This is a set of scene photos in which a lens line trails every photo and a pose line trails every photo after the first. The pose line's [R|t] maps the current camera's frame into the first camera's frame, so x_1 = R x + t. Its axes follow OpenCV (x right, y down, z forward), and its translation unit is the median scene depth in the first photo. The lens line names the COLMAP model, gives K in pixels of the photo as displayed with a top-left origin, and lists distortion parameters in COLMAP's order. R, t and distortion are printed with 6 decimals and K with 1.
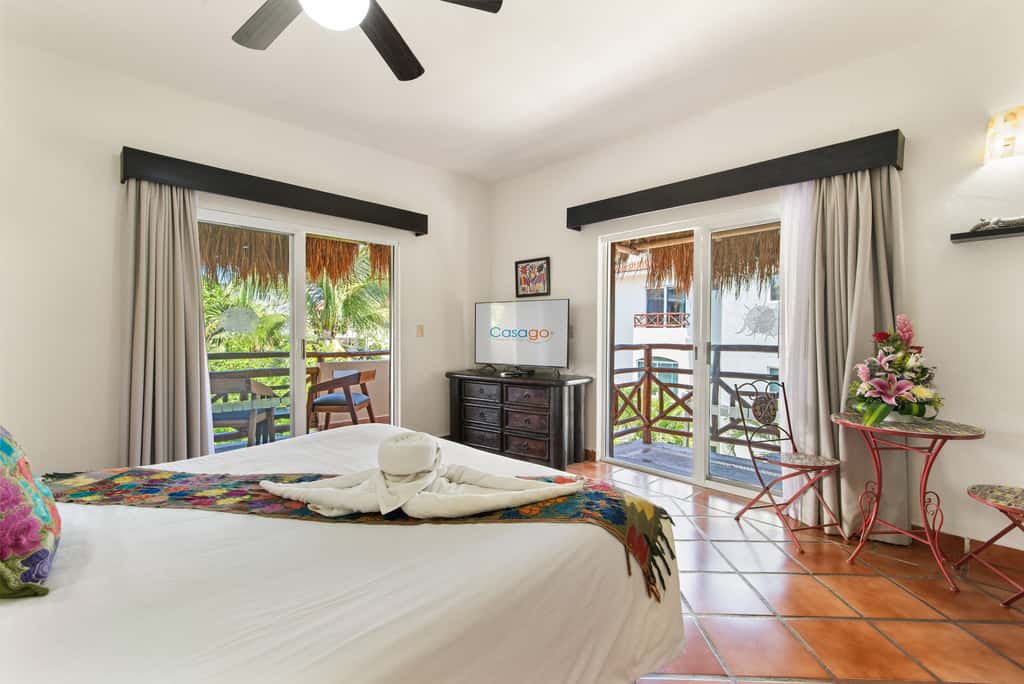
lens RADIAL K [[465.6, 0, 511.8], [0, 465.6, 338.7], [0, 0, 1]] dist [0.015881, -0.000037]
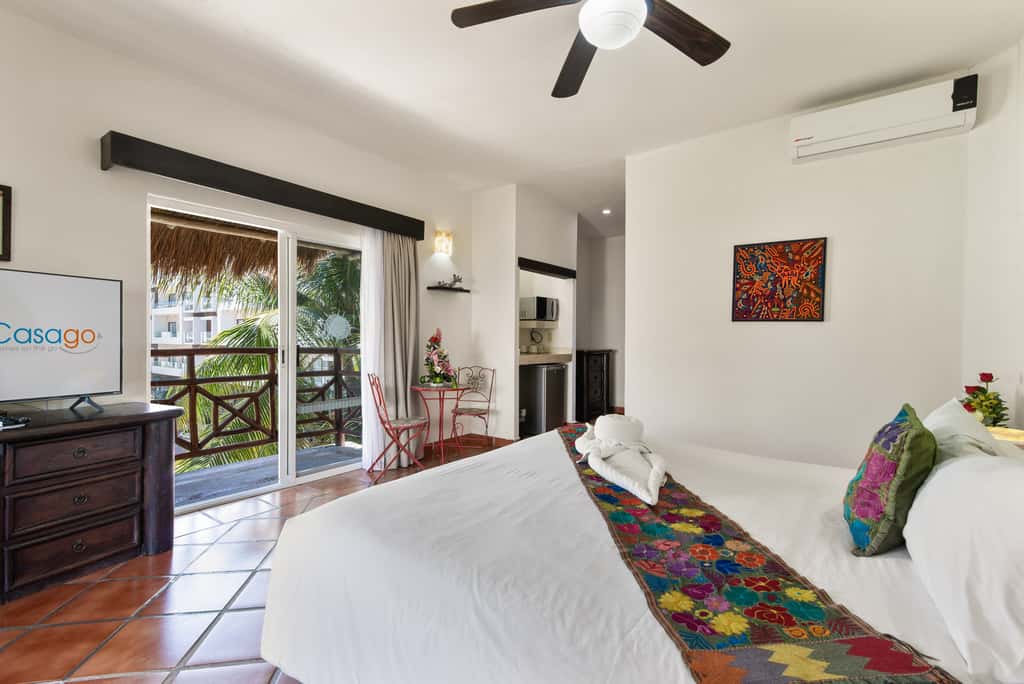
lens RADIAL K [[465.6, 0, 511.8], [0, 465.6, 338.7], [0, 0, 1]] dist [0.015881, -0.000037]
pose [[-0.172339, -0.004573, 0.985027, -0.572940], [0.002606, 0.999984, 0.005098, -0.009040], [-0.985034, 0.003445, -0.172324, 0.587499]]
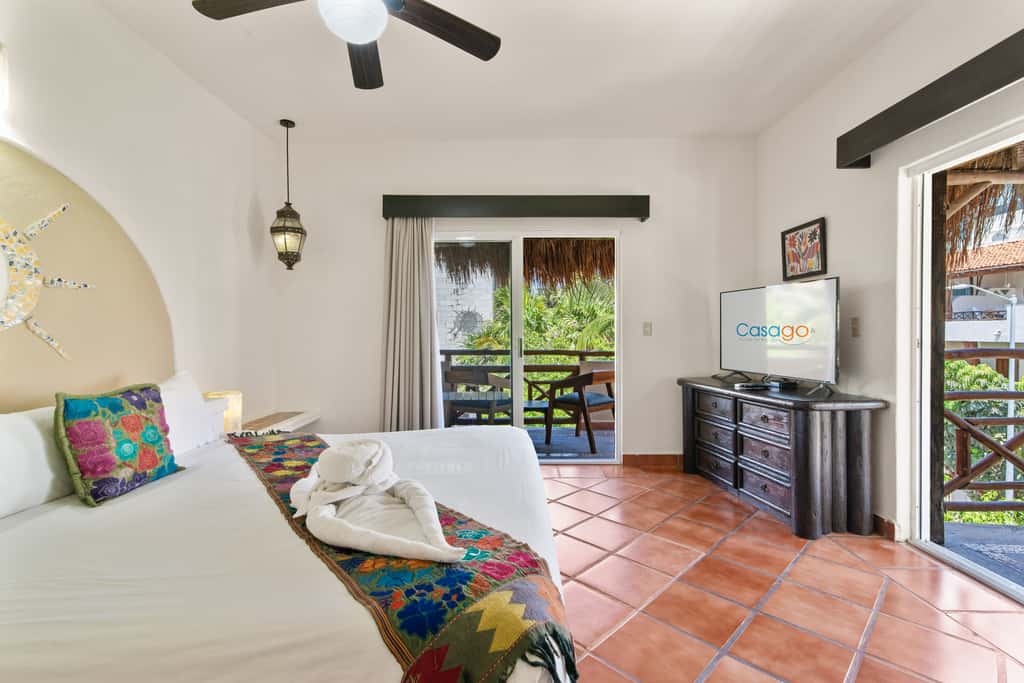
lens RADIAL K [[465.6, 0, 511.8], [0, 465.6, 338.2], [0, 0, 1]] dist [0.015881, -0.000037]
pose [[0.715132, 0.001542, -0.698988, 0.250448], [-0.001150, 0.999999, 0.001030, -0.000323], [0.698989, 0.000068, 0.715133, 0.211027]]
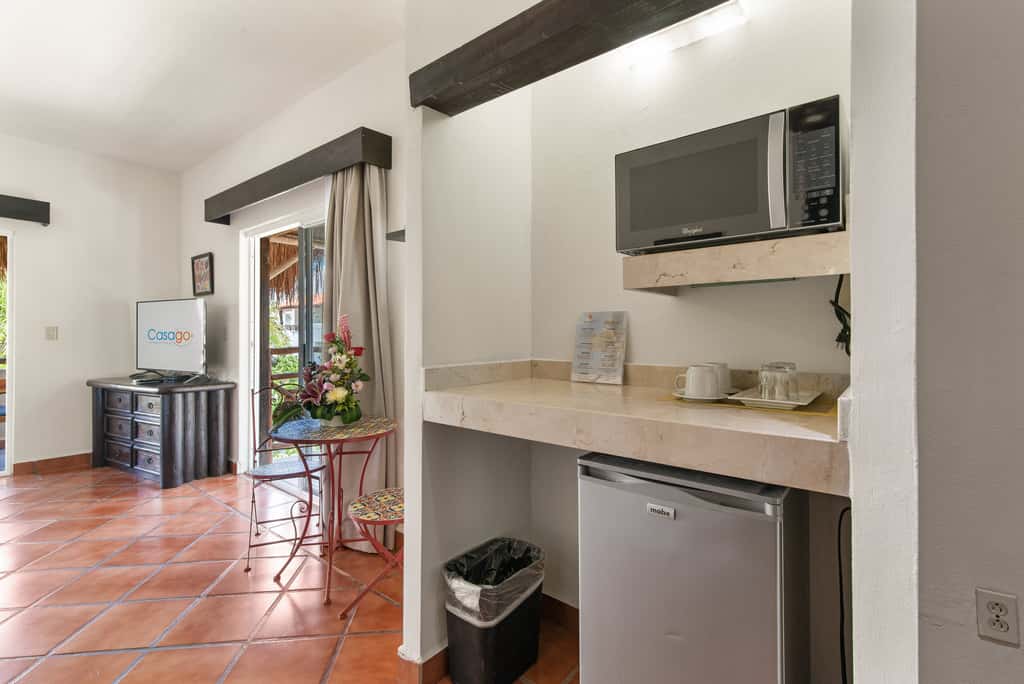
lens RADIAL K [[477.8, 0, 514.7], [0, 477.8, 330.1], [0, 0, 1]] dist [0.020809, 0.000152]
pose [[0.994114, -0.003905, 0.108270, 0.617203], [0.006301, 0.999742, -0.021804, 0.002535], [-0.108157, 0.022358, 0.993882, -0.010293]]
